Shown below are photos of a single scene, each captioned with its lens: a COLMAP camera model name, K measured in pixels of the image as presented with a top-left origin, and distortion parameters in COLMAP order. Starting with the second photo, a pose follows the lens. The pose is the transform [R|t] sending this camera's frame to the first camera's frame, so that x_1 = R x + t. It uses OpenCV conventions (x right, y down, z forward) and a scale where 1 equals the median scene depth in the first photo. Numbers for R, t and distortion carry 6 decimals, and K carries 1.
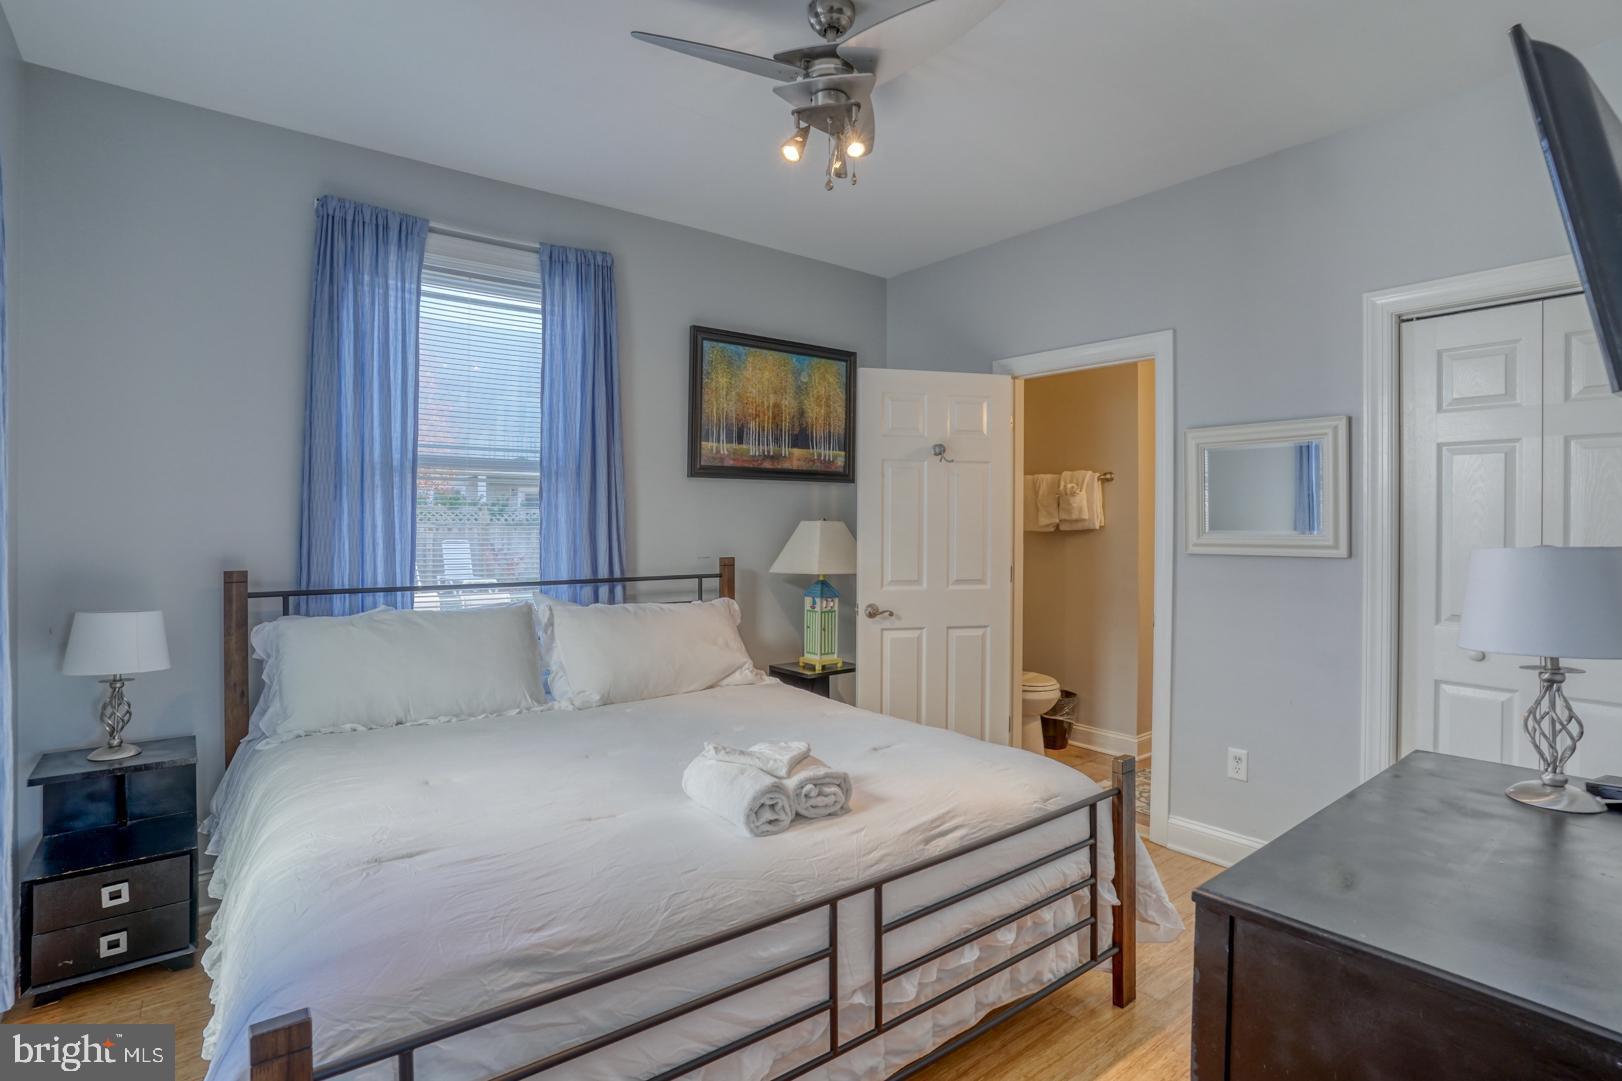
lens RADIAL K [[798.5, 0, 811.0], [0, 798.5, 540.5], [0, 0, 1]] dist [-0.087665, 0.045425]
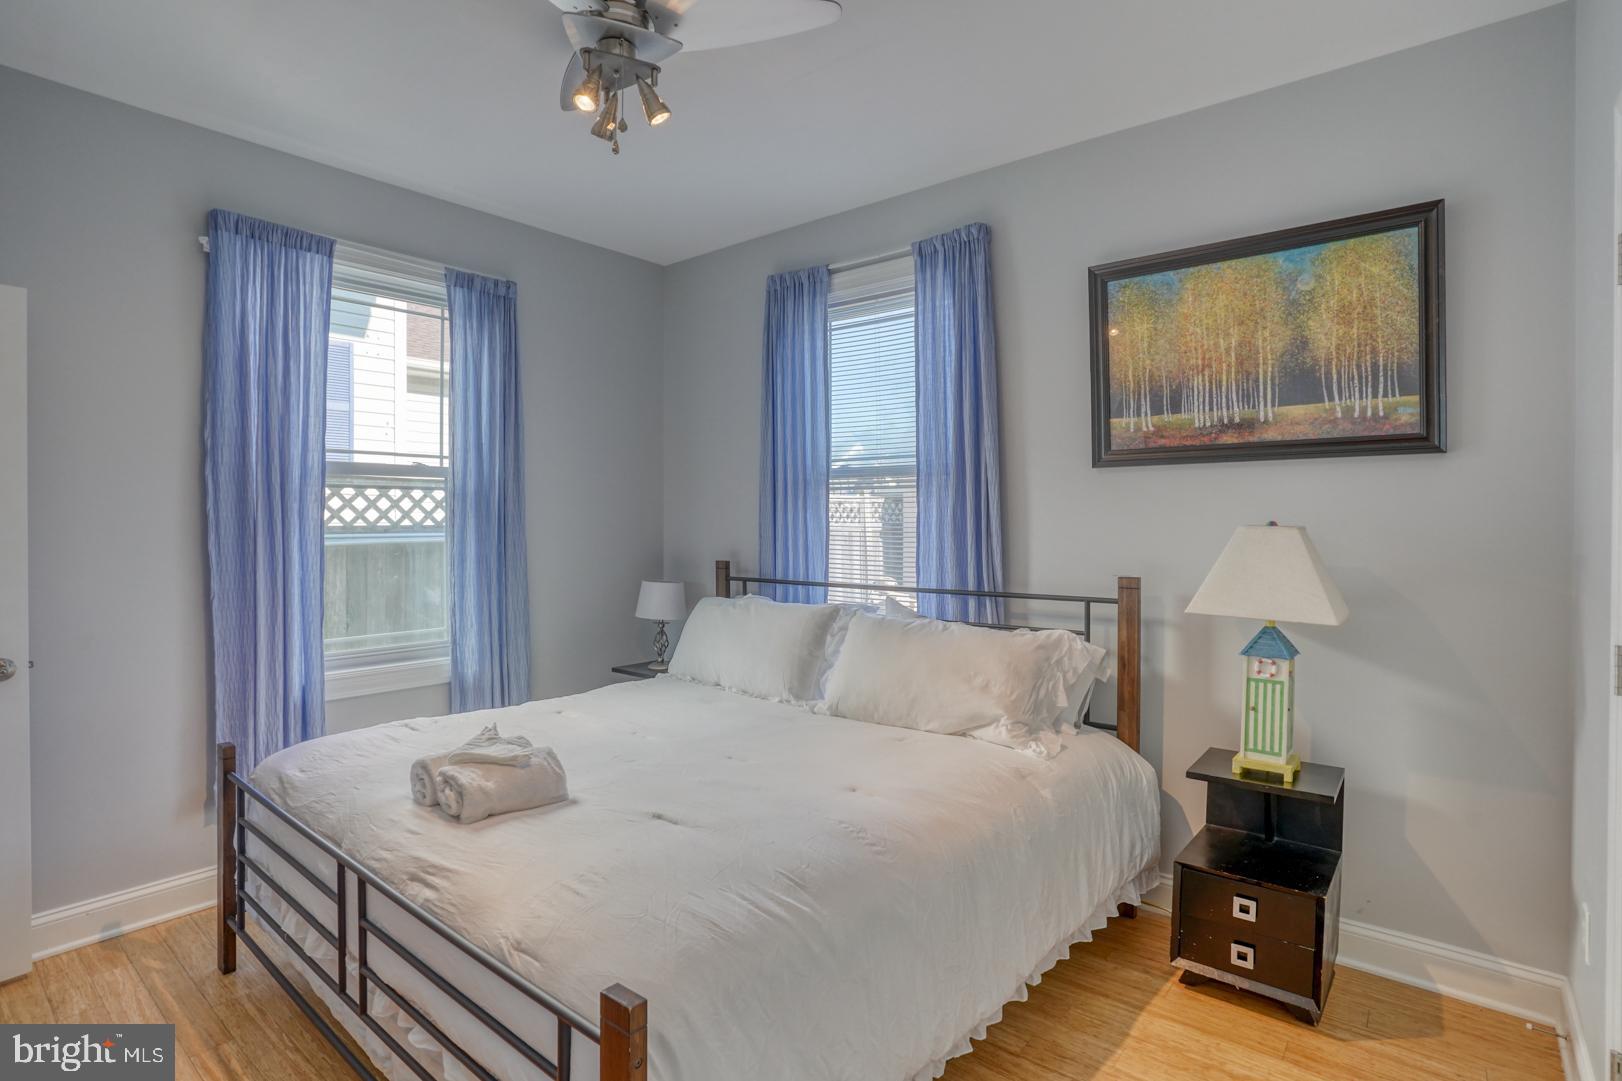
lens RADIAL K [[798.5, 0, 811.0], [0, 798.5, 540.5], [0, 0, 1]] dist [-0.087665, 0.045425]
pose [[0.233323, 0.017637, -0.972239, 0.511174], [-0.019173, 0.999725, 0.013535, -0.015569], [0.972210, 0.015483, 0.233597, 0.558317]]
